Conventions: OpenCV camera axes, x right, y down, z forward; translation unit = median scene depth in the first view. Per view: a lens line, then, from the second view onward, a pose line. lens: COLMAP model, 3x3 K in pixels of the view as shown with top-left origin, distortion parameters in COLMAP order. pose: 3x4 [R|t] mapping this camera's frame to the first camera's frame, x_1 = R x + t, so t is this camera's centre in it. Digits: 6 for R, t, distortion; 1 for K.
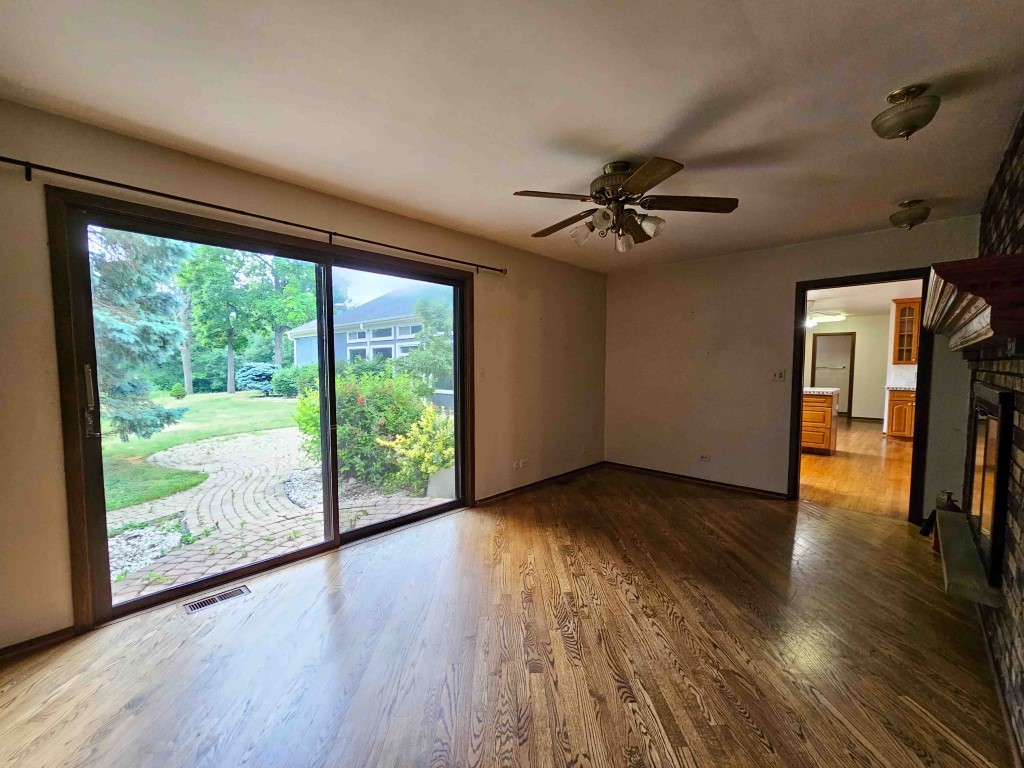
lens RADIAL K [[422.0, 0, 508.7], [0, 422.0, 393.8], [0, 0, 1]] dist [-0.003208, -0.000009]
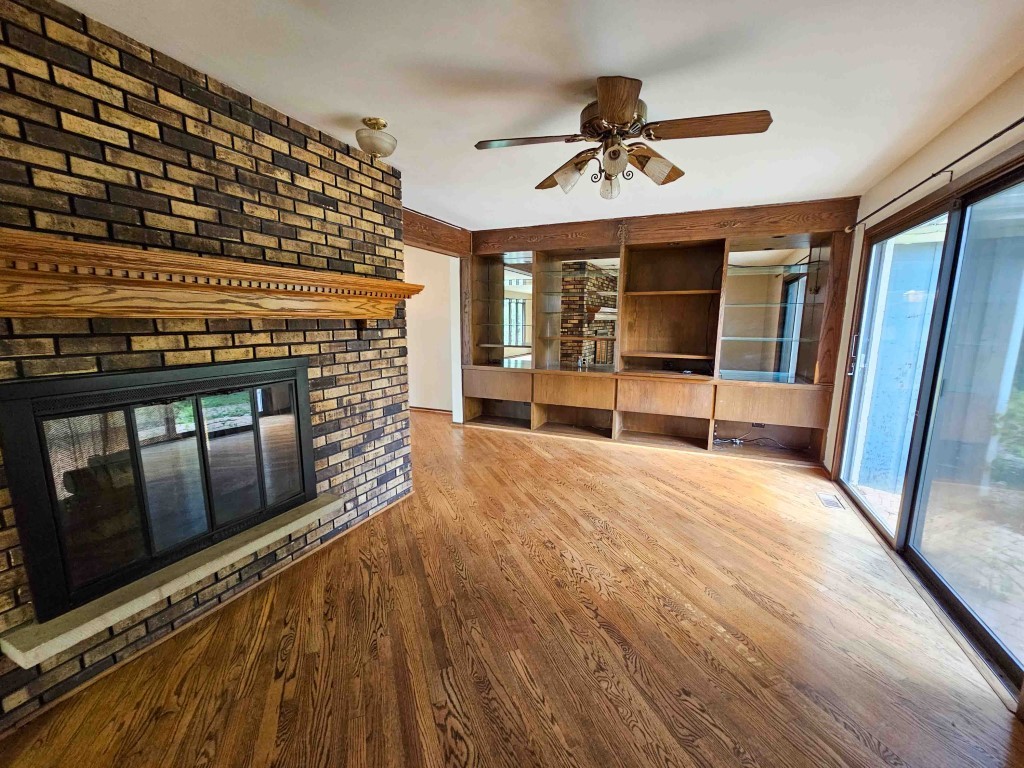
lens RADIAL K [[422.0, 0, 514.6], [0, 422.0, 383.6], [0, 0, 1]] dist [-0.003208, -0.000009]
pose [[-0.941450, 0.047920, -0.333729, 0.448434], [-0.025902, 0.976642, 0.213306, -0.098213], [0.336156, 0.209461, -0.918219, 1.101984]]
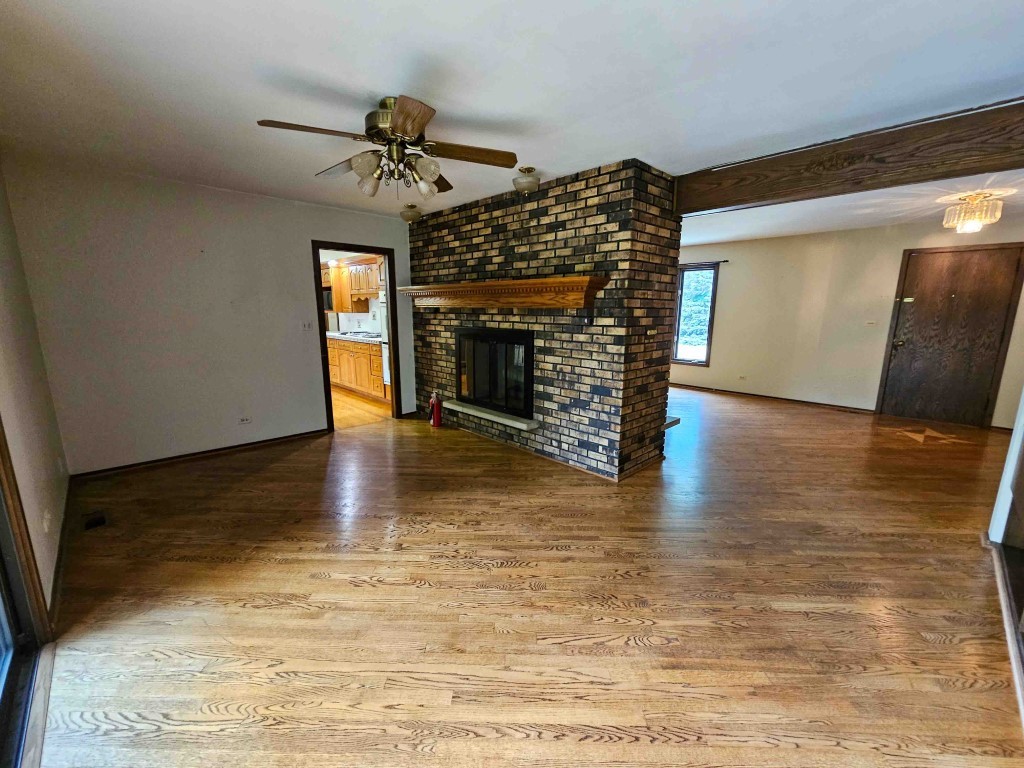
lens RADIAL K [[422.0, 0, 510.9], [0, 422.0, 384.3], [0, 0, 1]] dist [-0.003208, -0.000009]
pose [[0.036438, -0.176289, 0.983664, -0.457572], [0.062867, 0.982772, 0.173801, -0.052348], [-0.997357, 0.055507, 0.046893, 0.453828]]
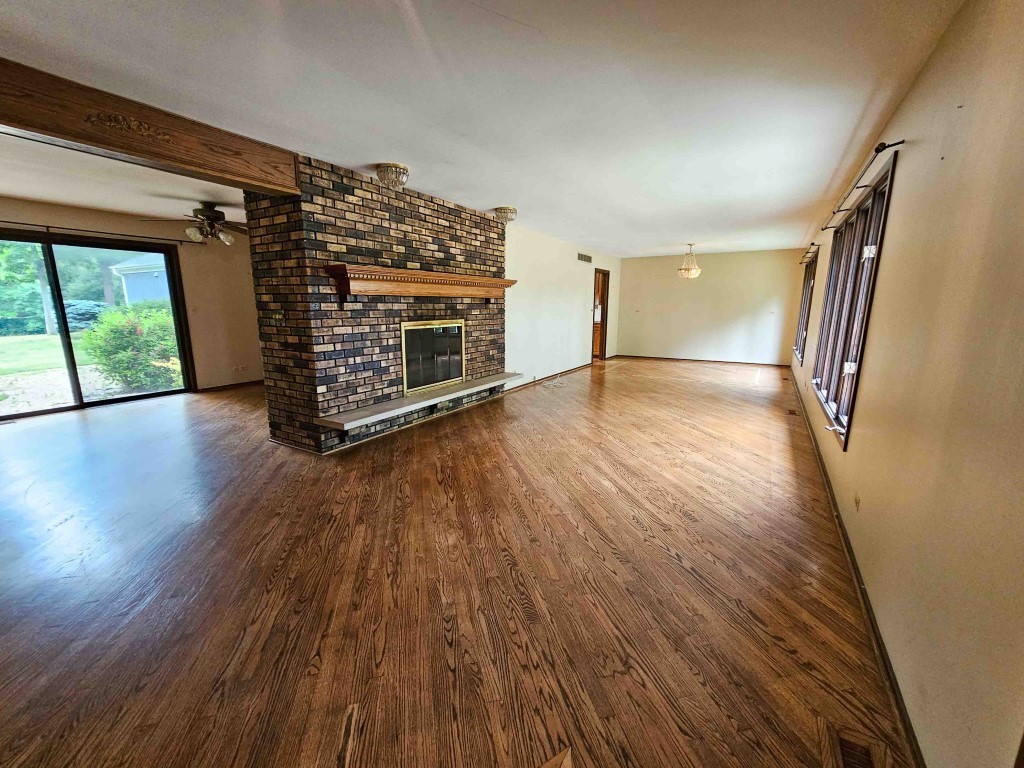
lens RADIAL K [[422.0, 0, 511.5], [0, 422.0, 391.5], [0, 0, 1]] dist [-0.003208, -0.000009]
pose [[0.973183, -0.037303, 0.226988, 0.739229], [0.007030, 0.991126, 0.132740, 0.058630], [-0.229926, -0.127585, 0.964809, -0.871197]]
